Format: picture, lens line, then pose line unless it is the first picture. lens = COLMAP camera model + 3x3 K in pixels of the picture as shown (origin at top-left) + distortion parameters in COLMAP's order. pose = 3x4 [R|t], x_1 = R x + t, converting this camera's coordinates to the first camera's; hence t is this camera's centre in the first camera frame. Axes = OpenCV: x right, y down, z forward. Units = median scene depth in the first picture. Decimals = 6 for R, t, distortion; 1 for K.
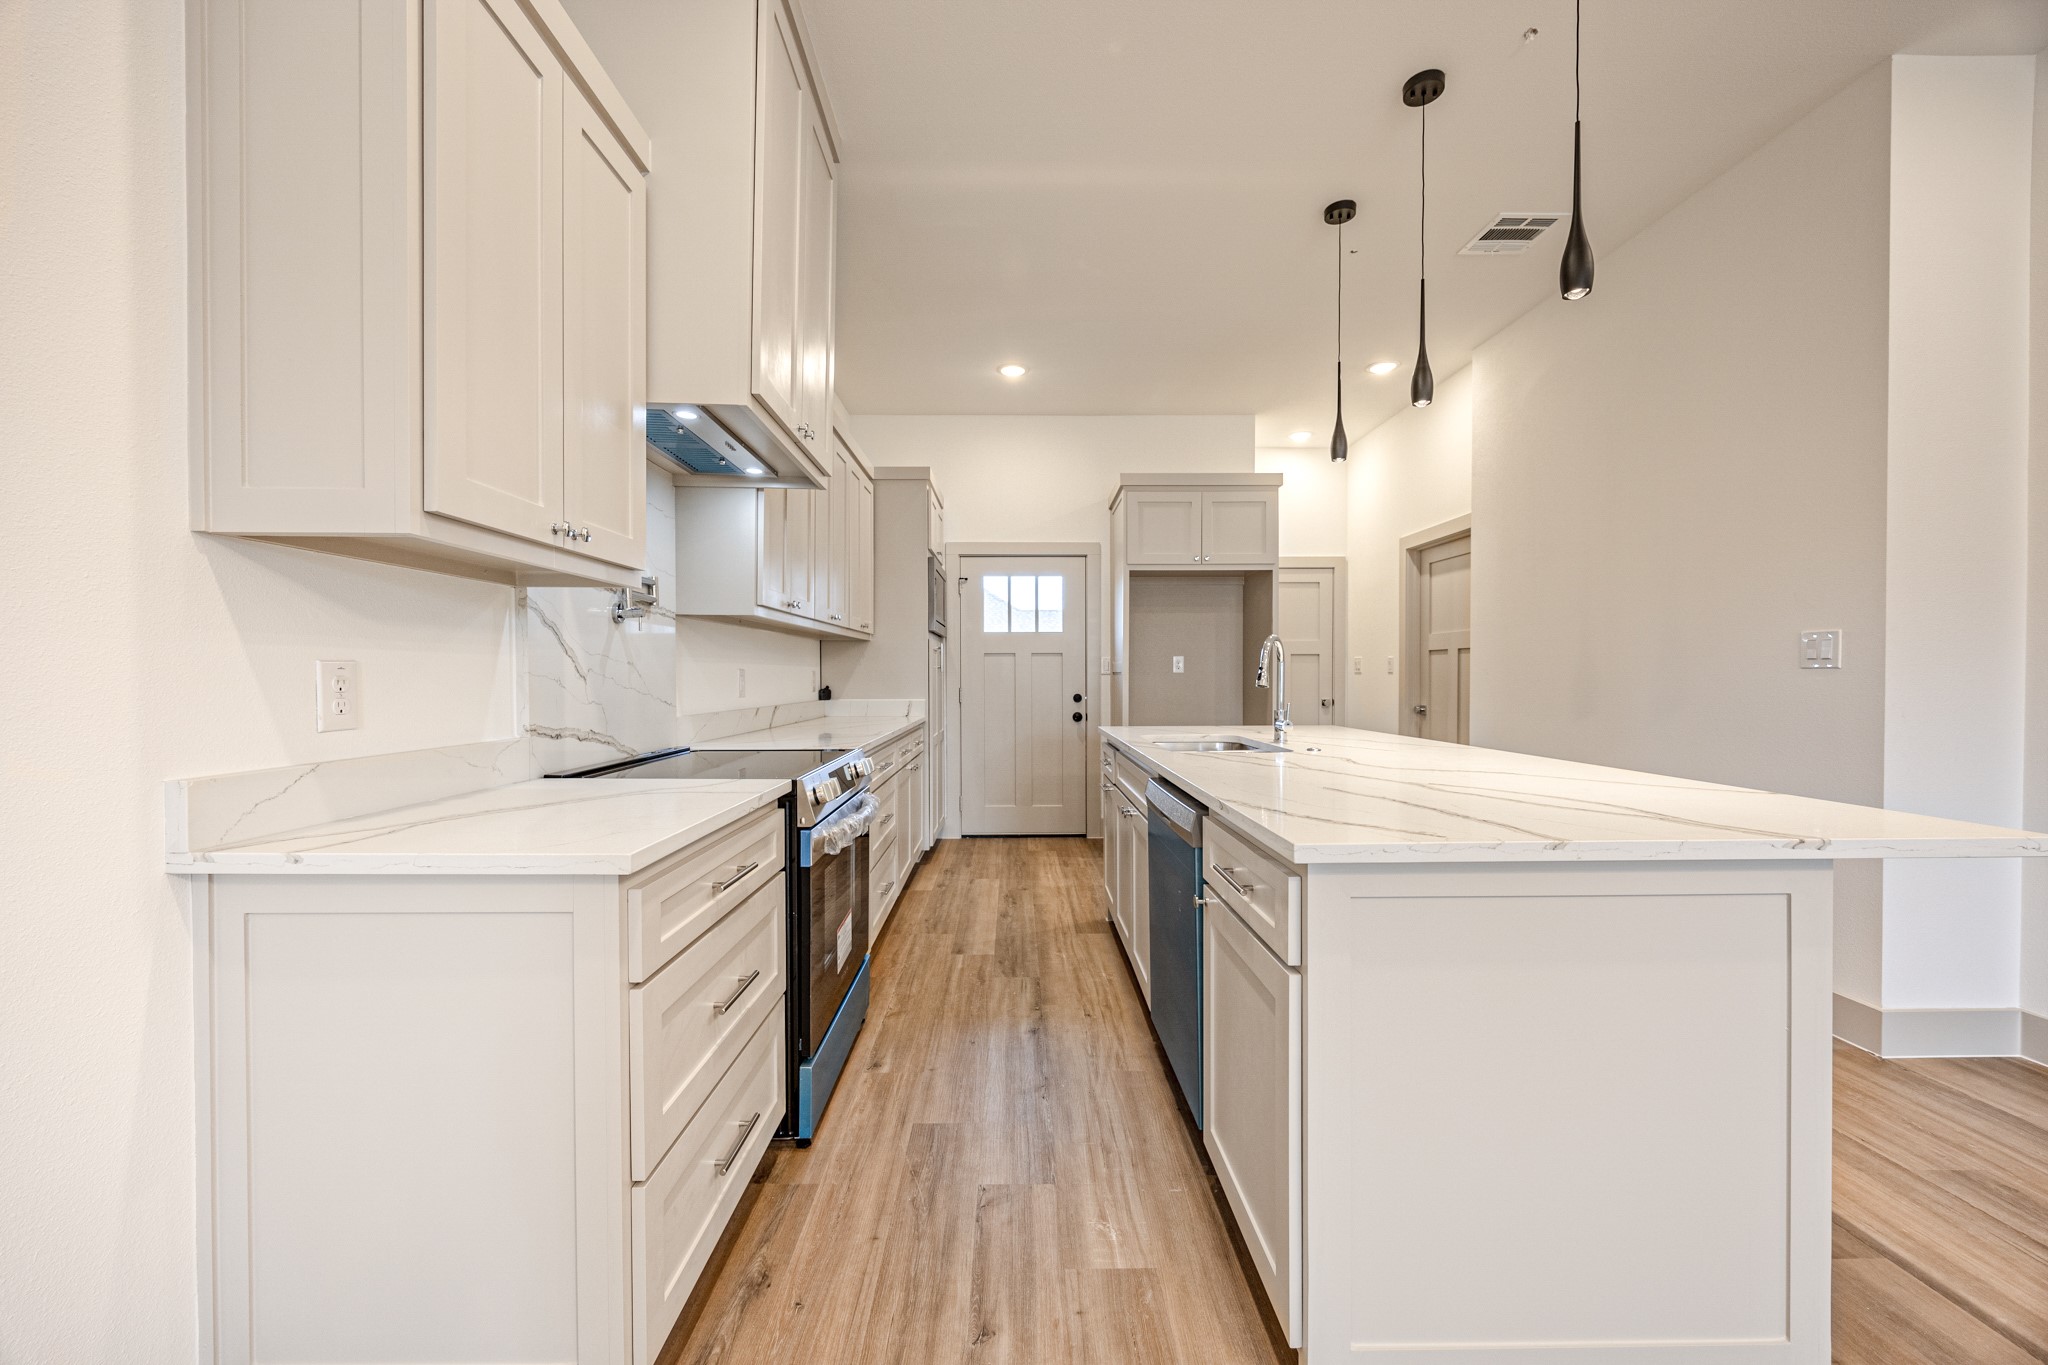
lens RADIAL K [[779.7, 0, 1026.2], [0, 779.7, 685.4], [0, 0, 1]] dist [-0.005616, 0.000038]
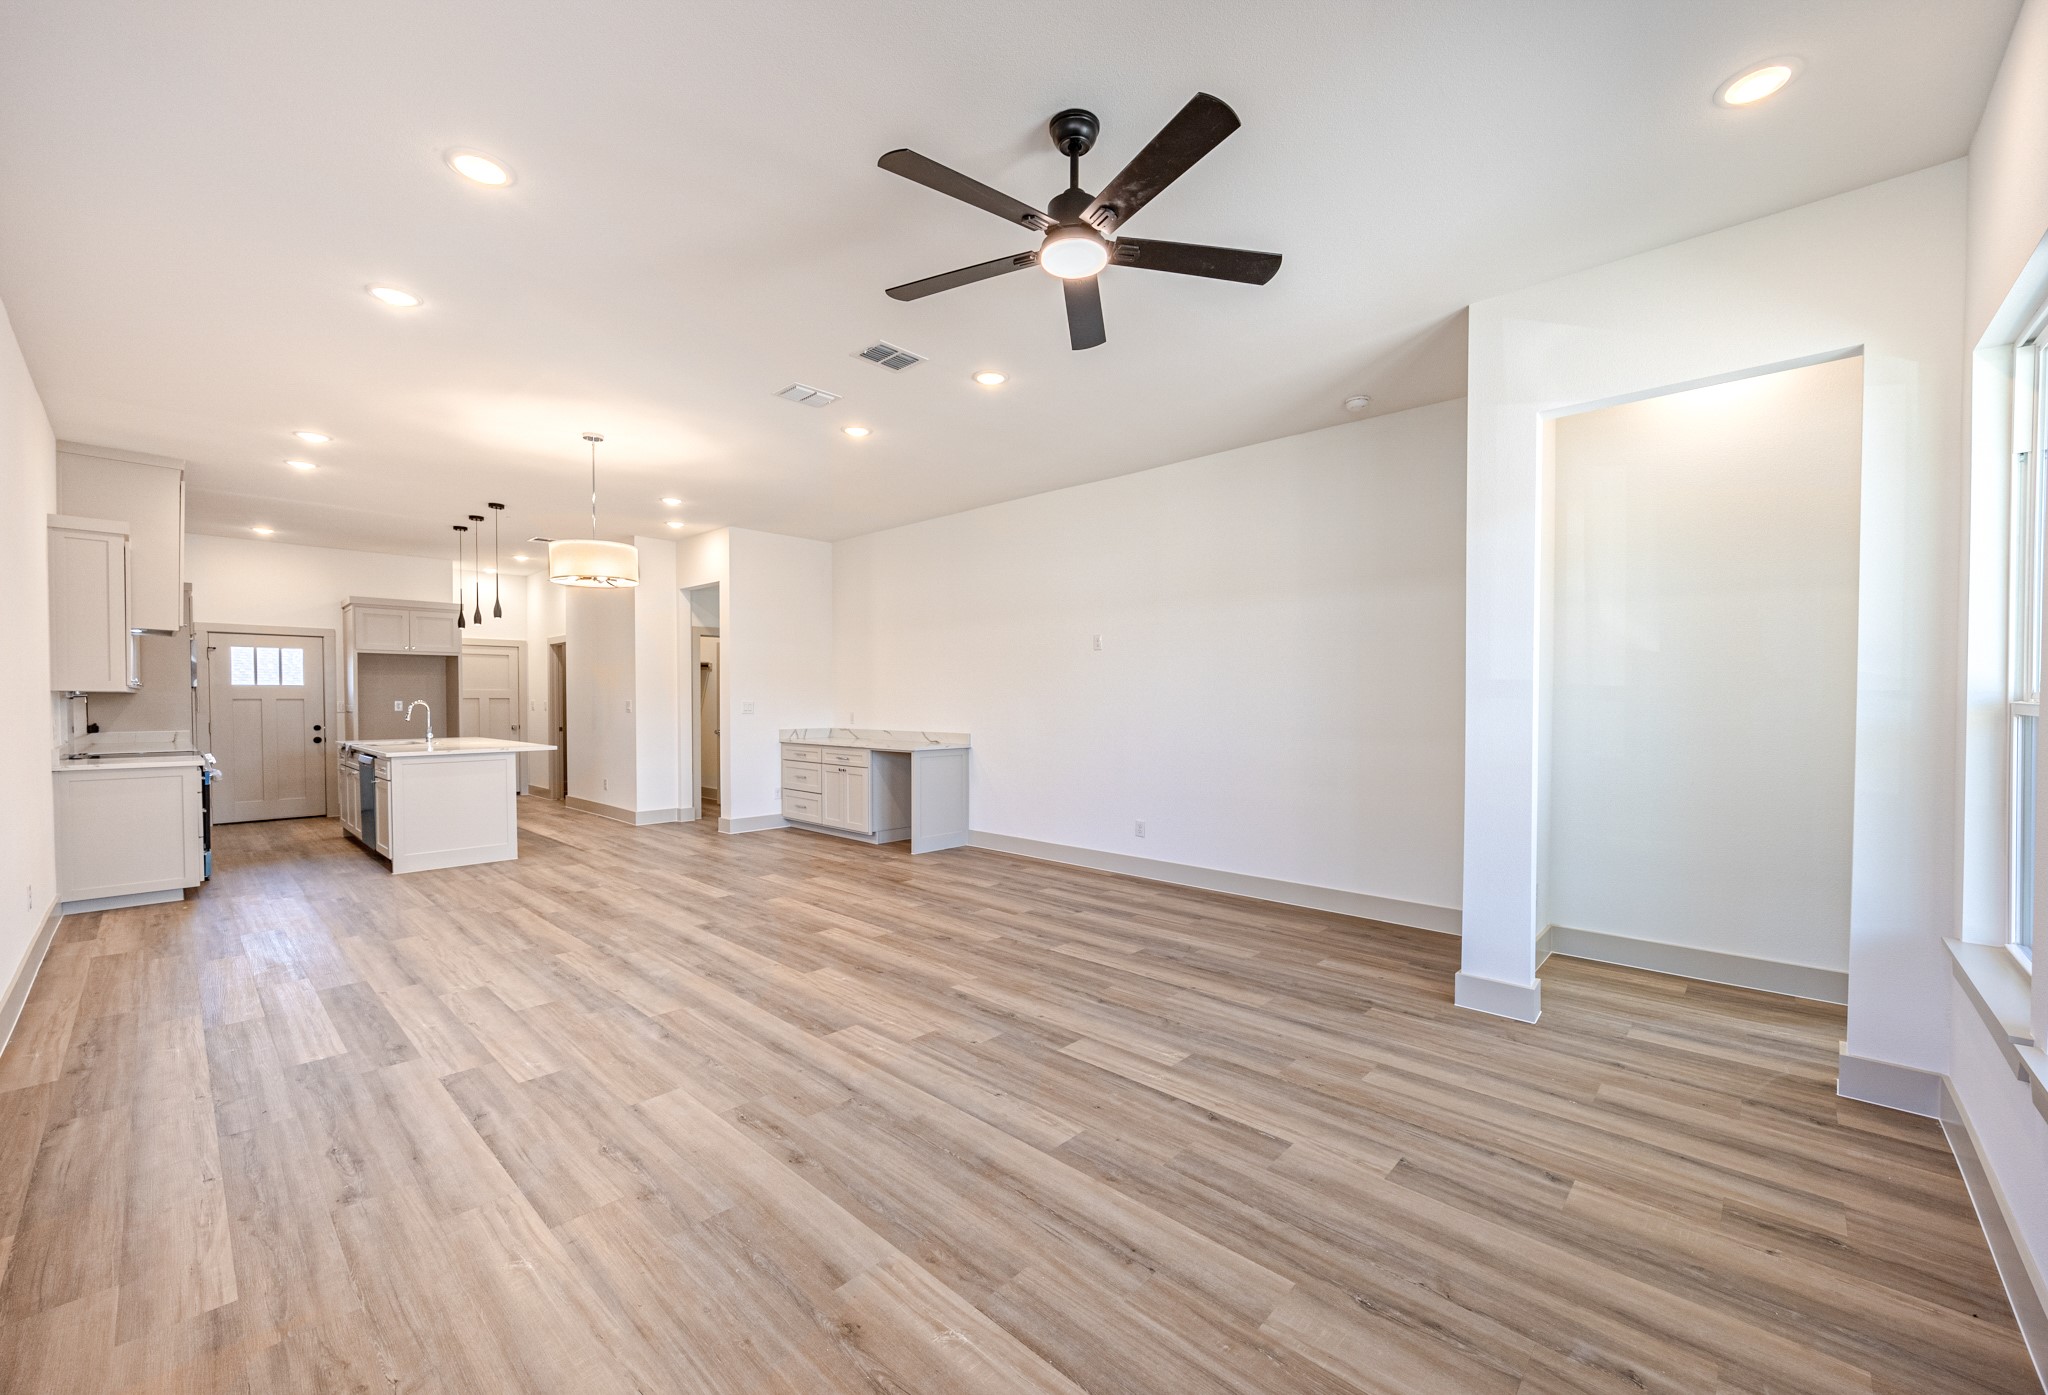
lens RADIAL K [[808.0, 0, 1031.7], [0, 808.0, 715.9], [0, 0, 1]] dist [0.001574, 0.000339]
pose [[0.693968, -0.013152, 0.719886, -0.129331], [0.008720, 0.999913, 0.009861, -0.013779], [-0.719953, -0.000566, 0.694022, -1.386877]]
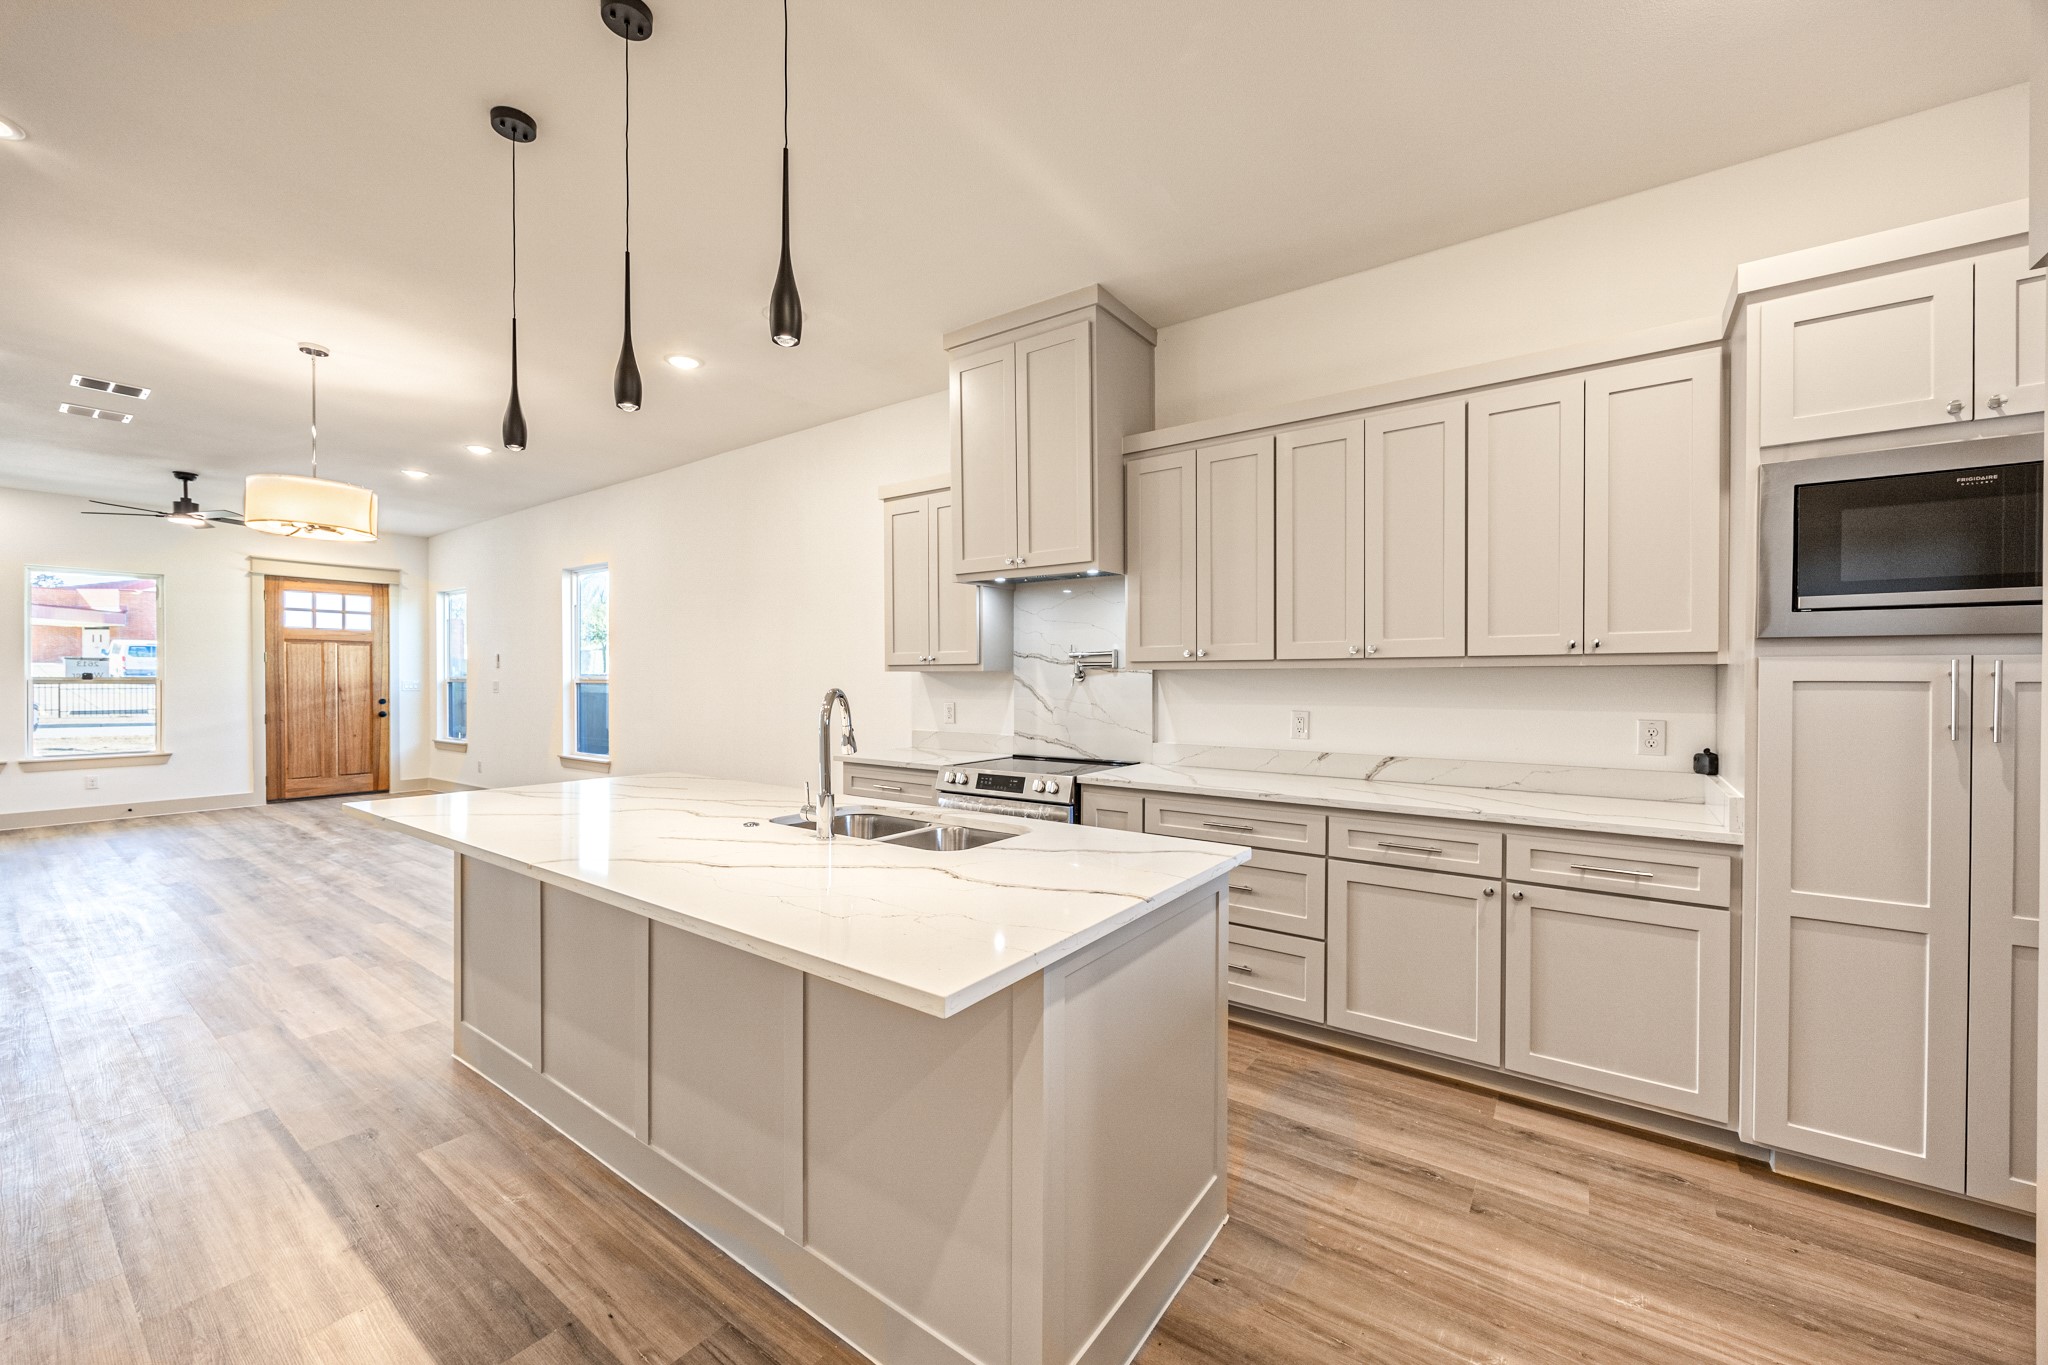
lens RADIAL K [[779.7, 0, 1022.8], [0, 779.7, 676.8], [0, 0, 1]] dist [-0.005616, 0.000038]
pose [[-0.591163, 0.006041, -0.806530, 0.484810], [-0.006976, 0.999896, 0.012603, -0.055240], [0.806522, 0.013076, -0.591059, 0.960735]]
